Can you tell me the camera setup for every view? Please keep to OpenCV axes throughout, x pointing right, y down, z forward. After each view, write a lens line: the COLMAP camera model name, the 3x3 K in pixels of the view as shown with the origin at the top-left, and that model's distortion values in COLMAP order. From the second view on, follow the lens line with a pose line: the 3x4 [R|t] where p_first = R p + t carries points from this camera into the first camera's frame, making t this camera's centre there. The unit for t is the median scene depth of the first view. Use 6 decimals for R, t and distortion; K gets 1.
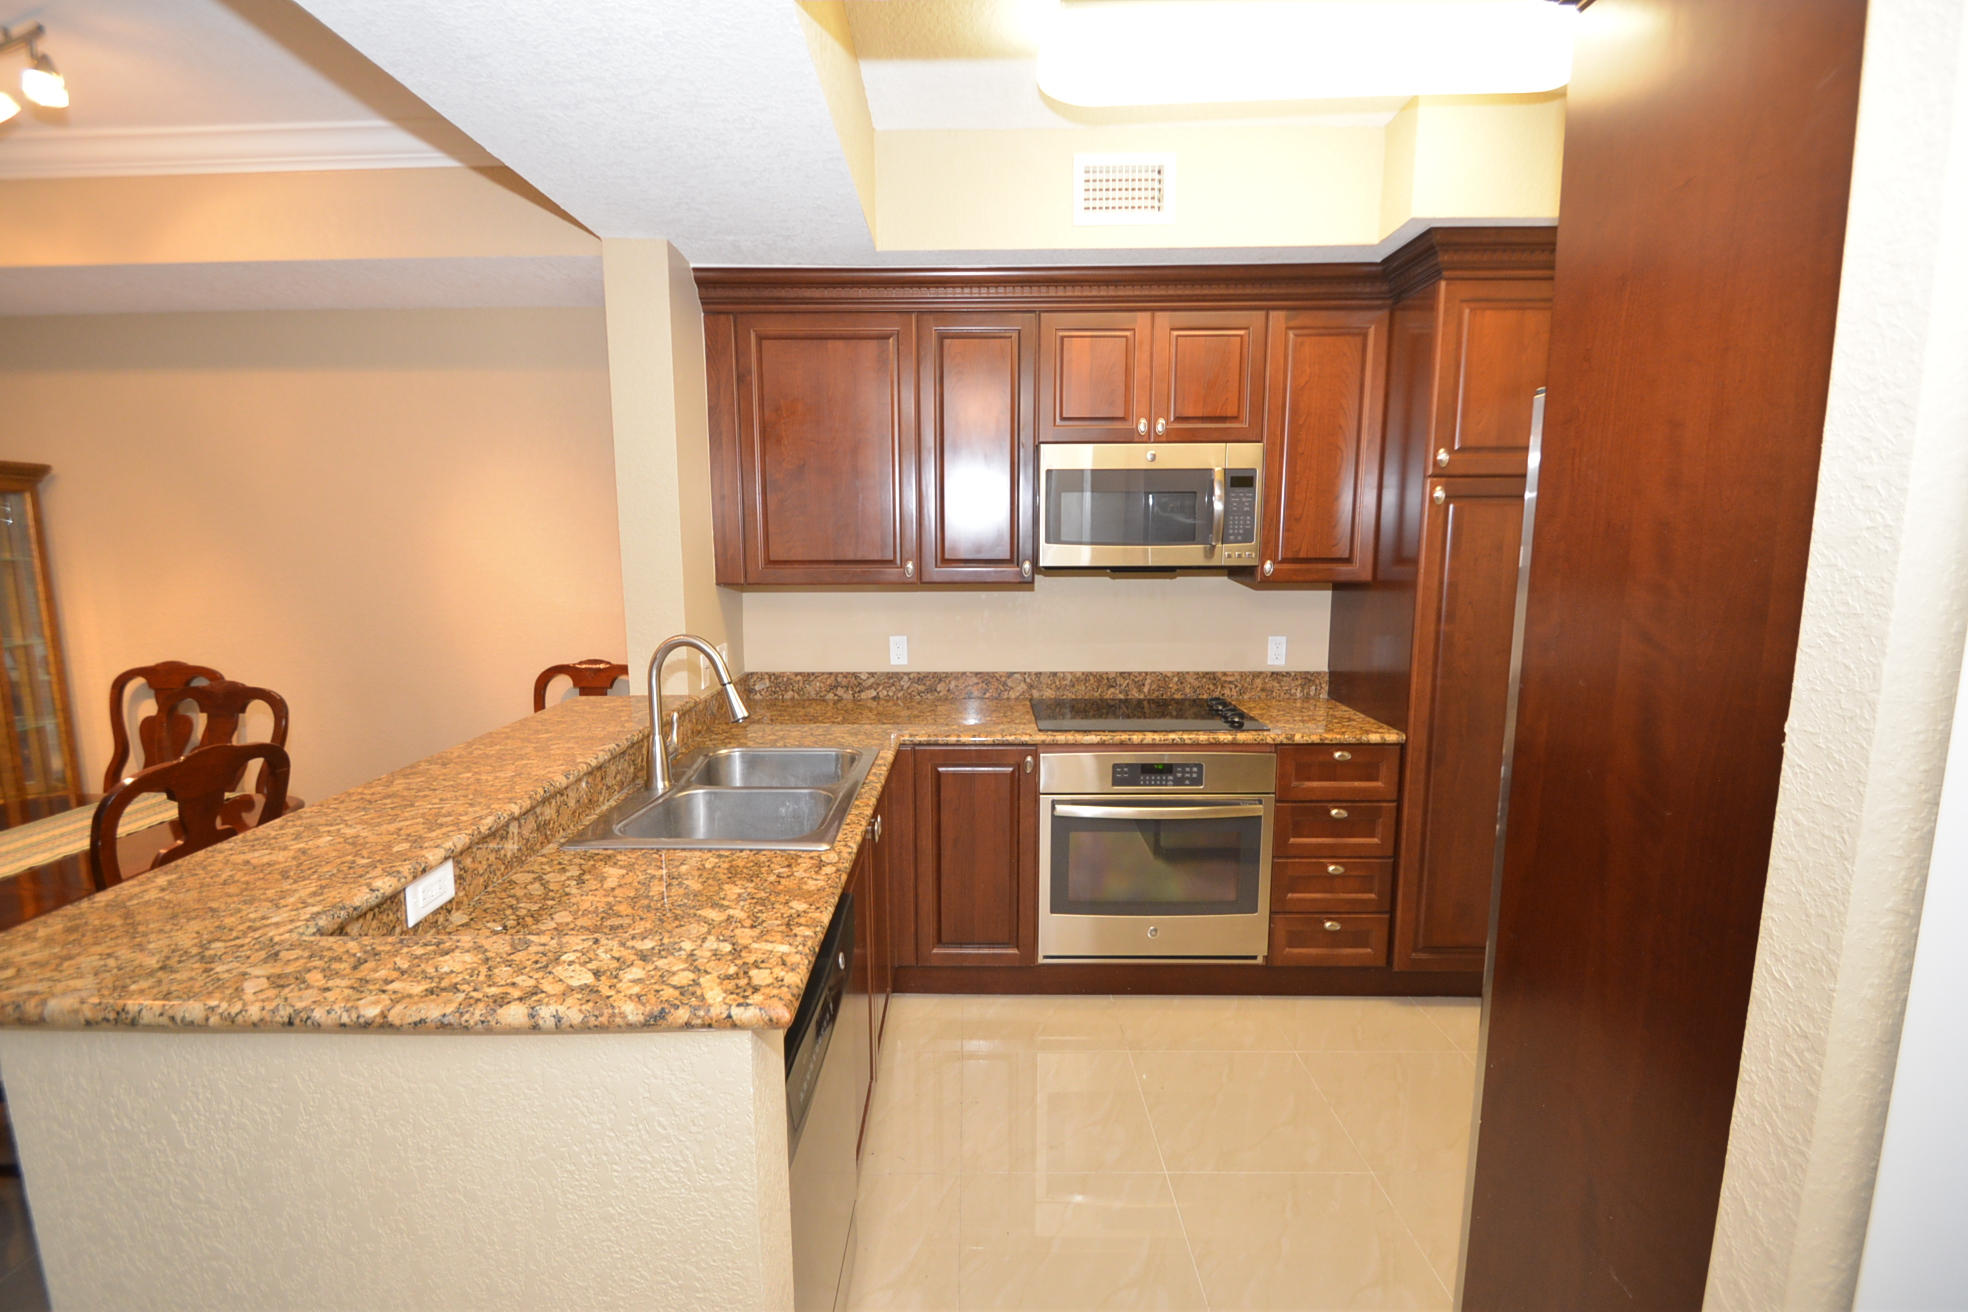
lens RADIAL K [[866.8, 0, 969.7], [0, 866.8, 665.9], [0, 0, 1]] dist [0.002647, -0.010368]
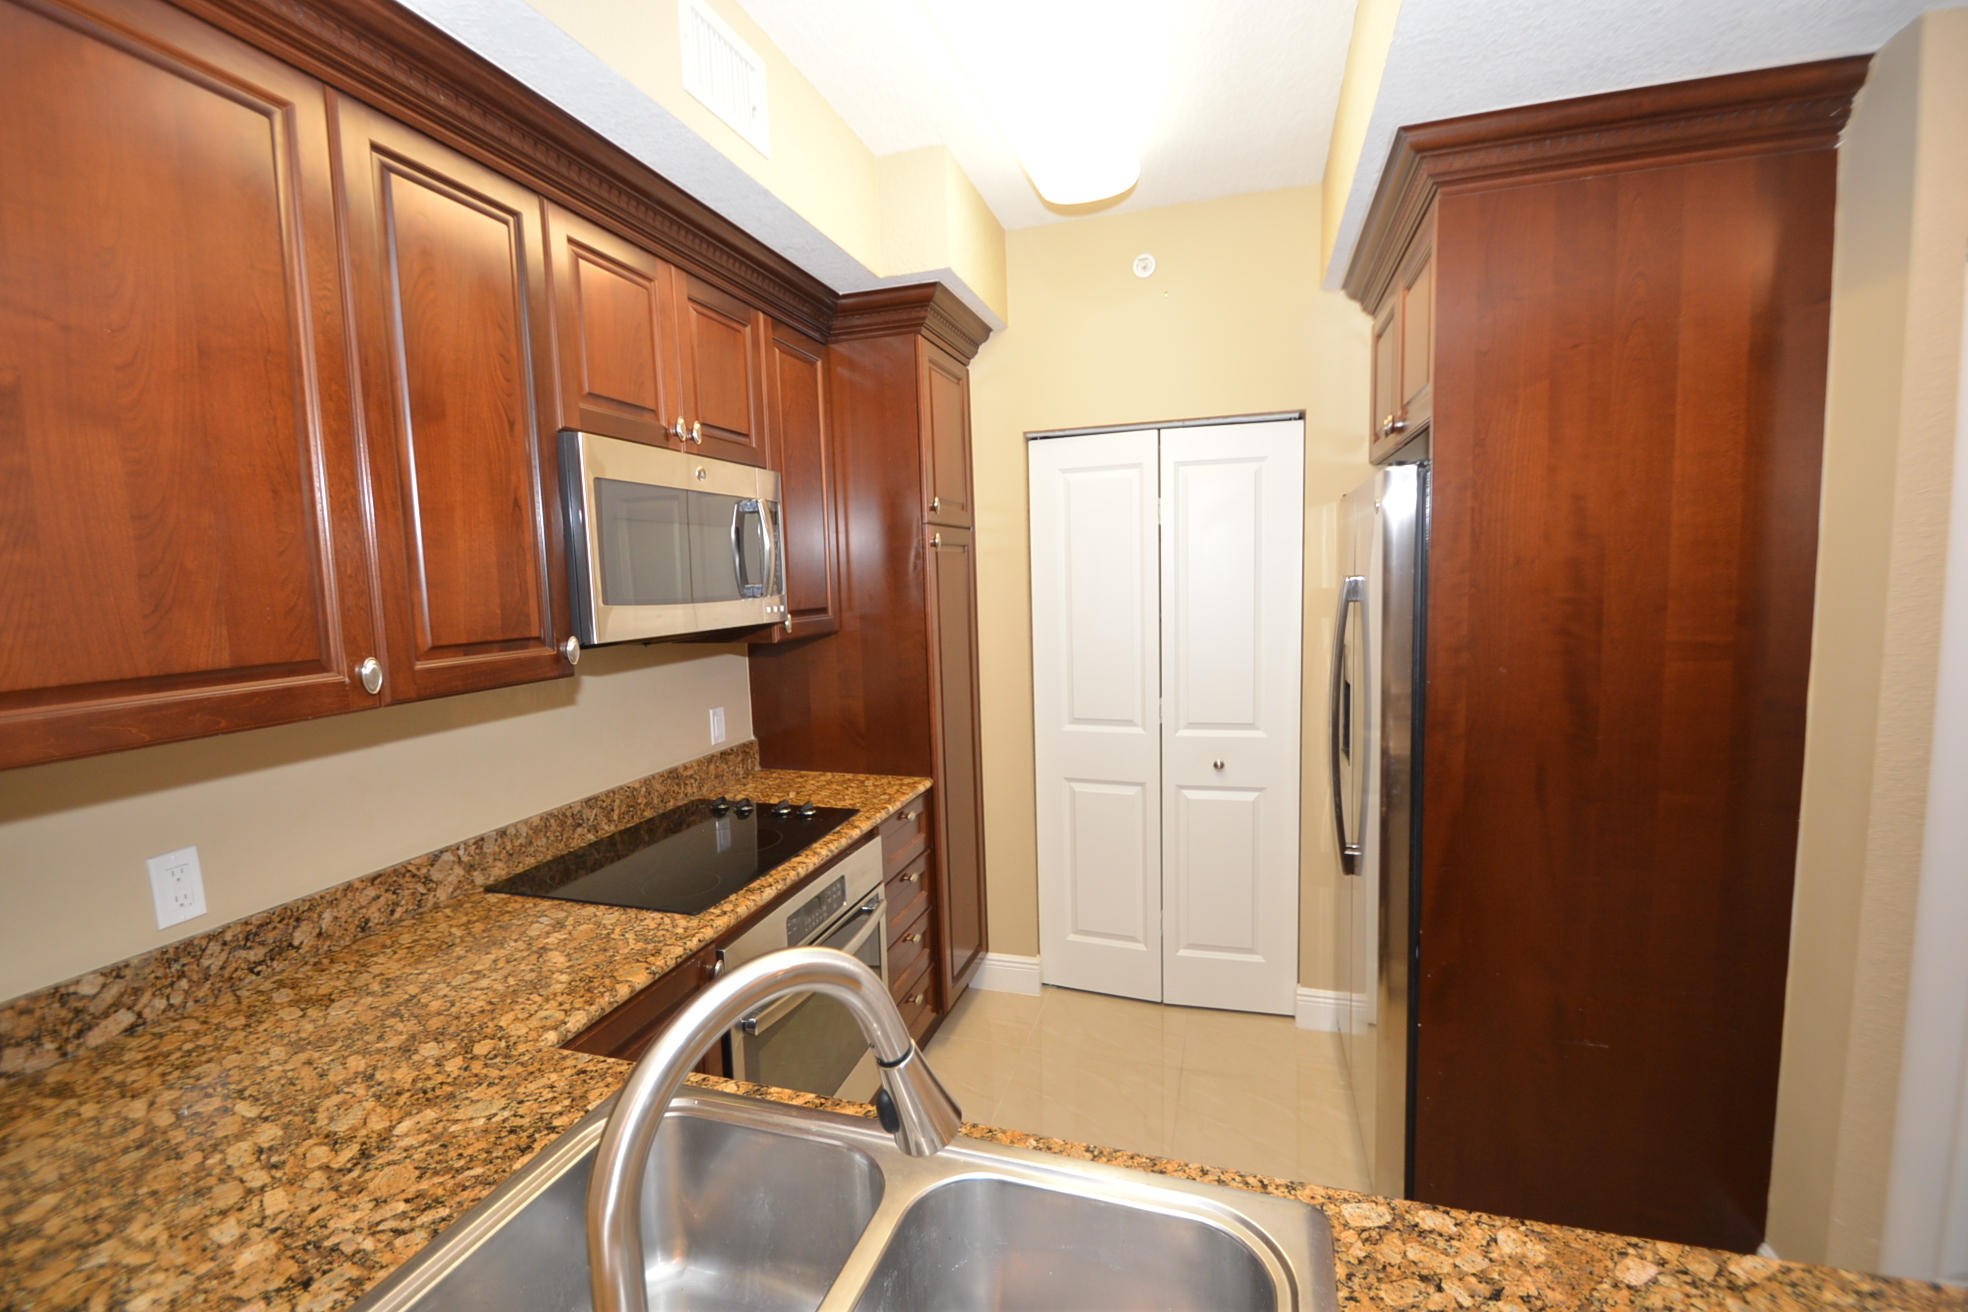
lens RADIAL K [[866.8, 0, 971.8], [0, 866.8, 662.0], [0, 0, 1]] dist [0.002647, -0.010368]
pose [[0.295544, -0.102040, 0.949864, -0.405785], [0.165768, 0.984674, 0.054201, -0.096192], [-0.940837, 0.141439, 0.307929, 0.611861]]
